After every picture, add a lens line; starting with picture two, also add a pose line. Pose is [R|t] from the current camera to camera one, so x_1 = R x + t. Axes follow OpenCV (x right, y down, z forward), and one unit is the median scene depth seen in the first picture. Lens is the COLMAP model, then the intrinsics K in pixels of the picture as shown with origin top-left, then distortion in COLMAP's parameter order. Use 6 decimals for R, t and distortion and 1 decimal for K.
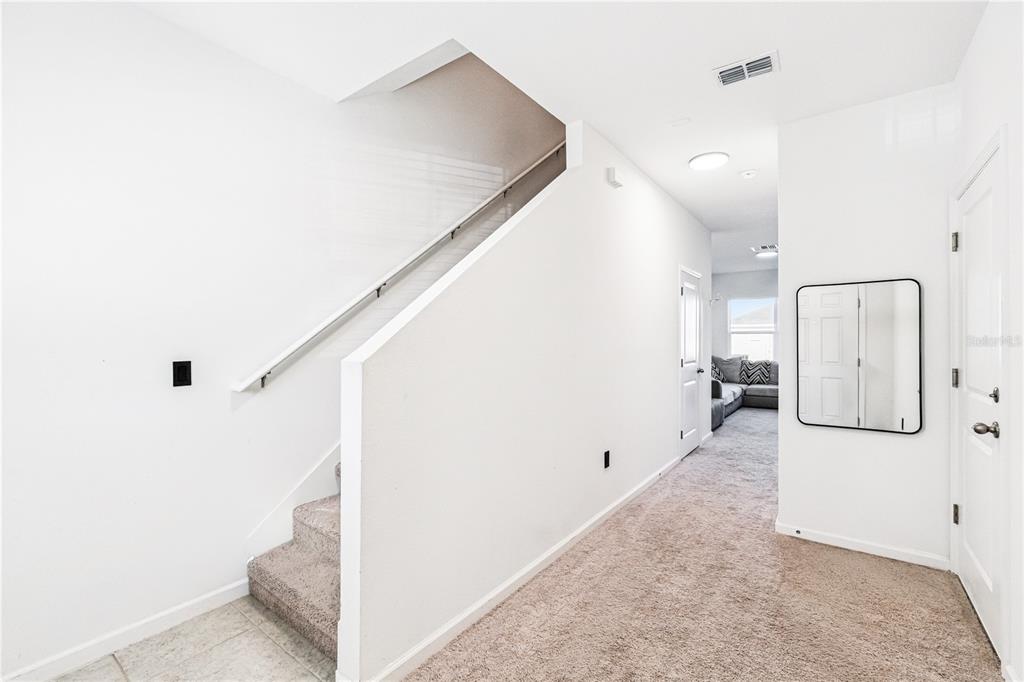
lens RADIAL K [[438.3, 0, 512.0], [0, 438.3, 341.0], [0, 0, 1]] dist [0.000038, -0.000104]
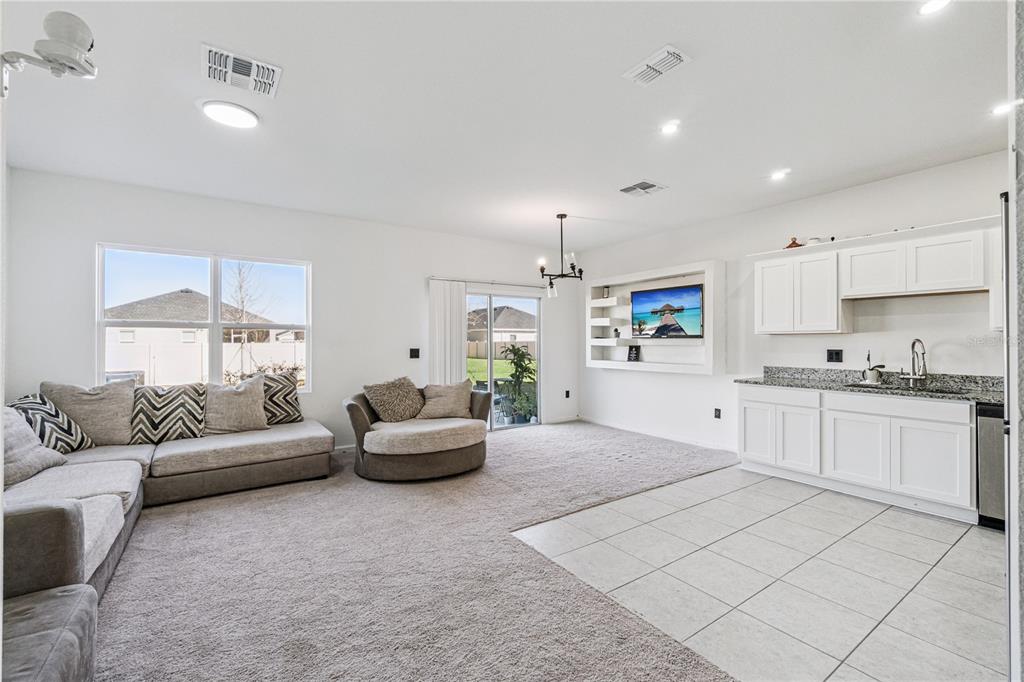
lens RADIAL K [[438.3, 0, 512.0], [0, 438.3, 341.0], [0, 0, 1]] dist [0.000038, -0.000104]
pose [[0.337139, 0.000250, 0.941455, 0.247300], [-0.000360, 1.000000, -0.000136, -0.002384], [-0.941455, -0.000293, 0.337139, 0.514946]]
